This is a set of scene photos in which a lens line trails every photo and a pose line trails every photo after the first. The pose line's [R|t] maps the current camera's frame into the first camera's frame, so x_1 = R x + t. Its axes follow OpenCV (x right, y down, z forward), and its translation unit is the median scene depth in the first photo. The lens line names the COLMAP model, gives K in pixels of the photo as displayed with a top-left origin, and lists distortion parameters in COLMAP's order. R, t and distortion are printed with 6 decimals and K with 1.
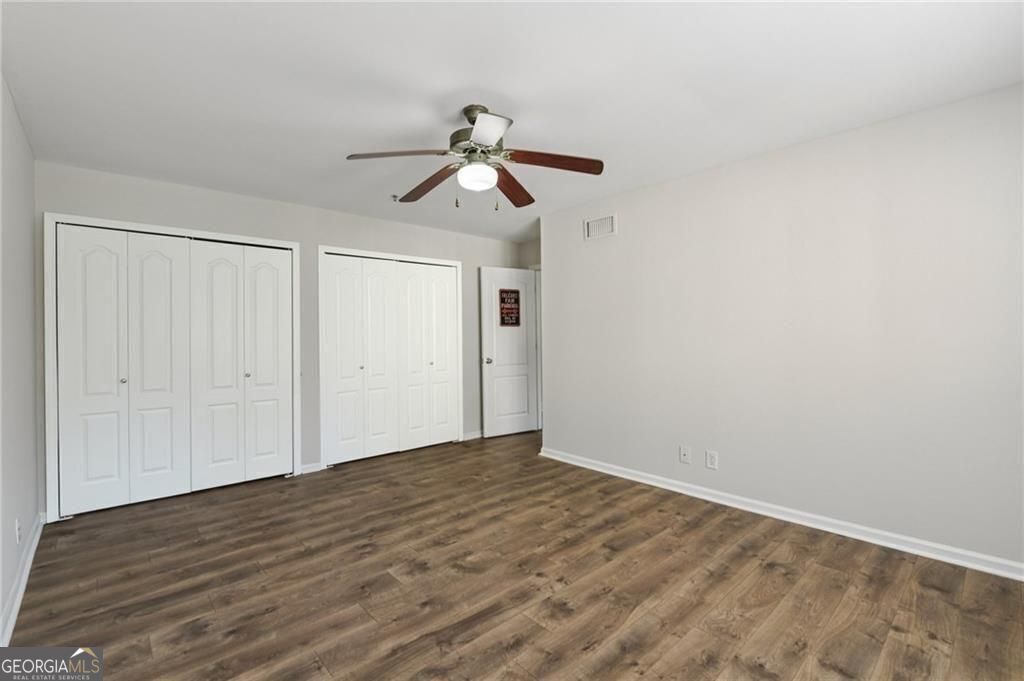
lens RADIAL K [[450.7, 0, 516.8], [0, 450.7, 337.1], [0, 0, 1]] dist [-0.002867, -0.000608]
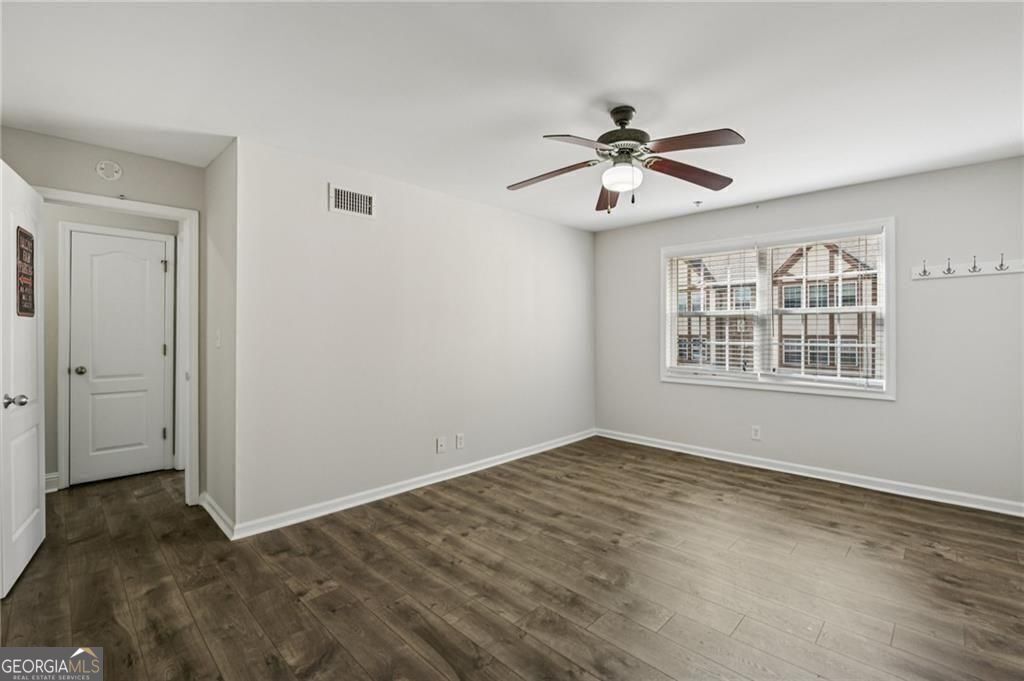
lens RADIAL K [[450.7, 0, 508.6], [0, 450.7, 334.6], [0, 0, 1]] dist [-0.002867, -0.000608]
pose [[-0.050747, 0.007119, 0.998686, -0.878000], [0.003756, 0.999969, -0.006937, -0.000782], [-0.998704, 0.003399, -0.050772, 1.063515]]
